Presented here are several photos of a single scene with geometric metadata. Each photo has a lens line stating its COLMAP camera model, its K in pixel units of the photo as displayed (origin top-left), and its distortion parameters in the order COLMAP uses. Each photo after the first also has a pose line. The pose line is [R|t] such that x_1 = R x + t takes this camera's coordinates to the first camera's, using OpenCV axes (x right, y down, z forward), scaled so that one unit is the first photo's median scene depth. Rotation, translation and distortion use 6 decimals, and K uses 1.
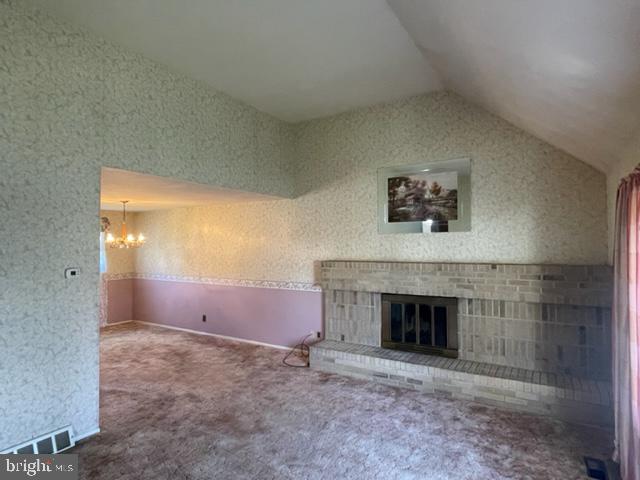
lens RADIAL K [[373.4, 0, 320.0], [0, 373.4, 240.0], [0, 0, 1]] dist [0.001635, 0.000304]
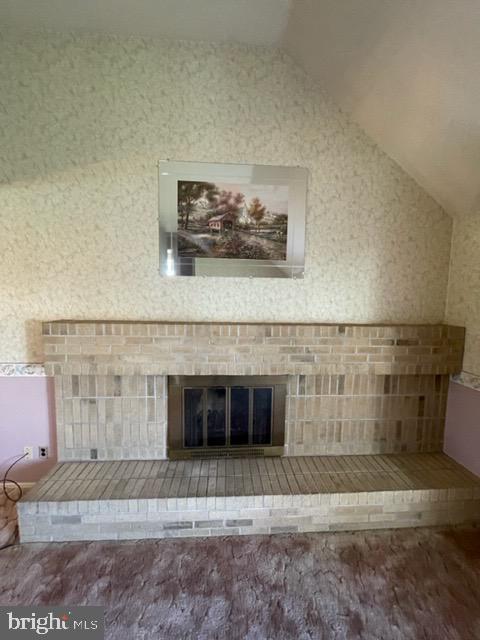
lens RADIAL K [[258.2, 0, 240.0], [0, 258.2, 320.0], [0, 0, 1]] dist [-0.001771, -0.000203]
pose [[0.809727, -0.029097, 0.586086, 0.018056], [-0.033331, 0.994877, 0.095442, 0.011751], [-0.585860, -0.096816, 0.804608, 0.635383]]
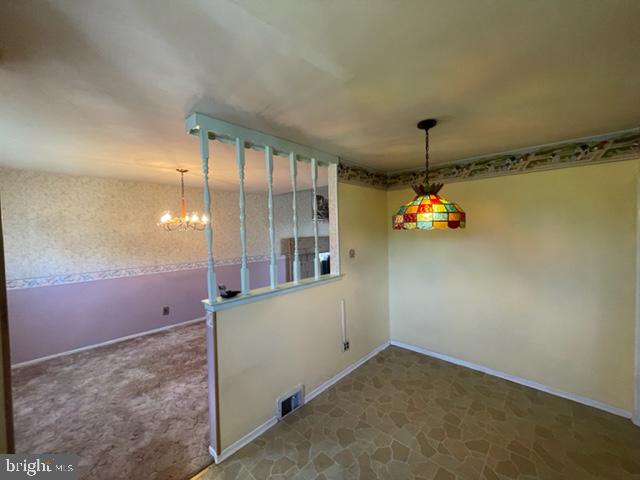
lens RADIAL K [[258.2, 0, 320.0], [0, 258.2, 240.0], [0, 0, 1]] dist [-0.001771, -0.000203]
pose [[0.193908, -0.034436, 0.980415, -1.235978], [-0.002967, 0.999359, 0.035688, 0.025849], [-0.981015, -0.009829, 0.193681, 0.762260]]
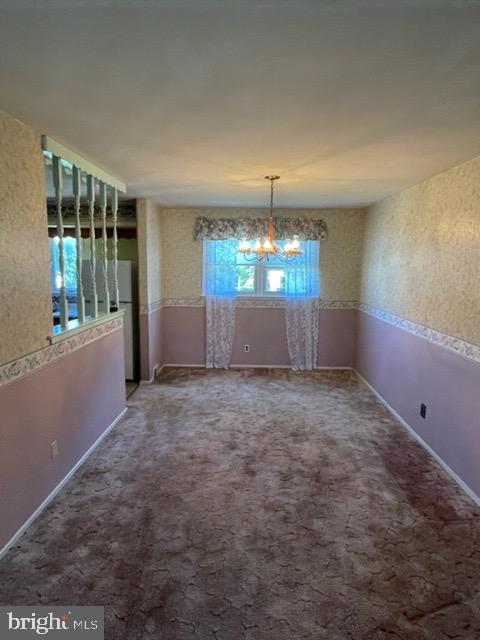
lens RADIAL K [[373.4, 0, 240.0], [0, 373.4, 320.0], [0, 0, 1]] dist [0.001635, 0.000304]
pose [[0.511206, 0.146714, -0.846843, -0.050138], [-0.007019, 0.986002, 0.166585, 0.016963], [0.859430, -0.079216, 0.505080, 0.808128]]
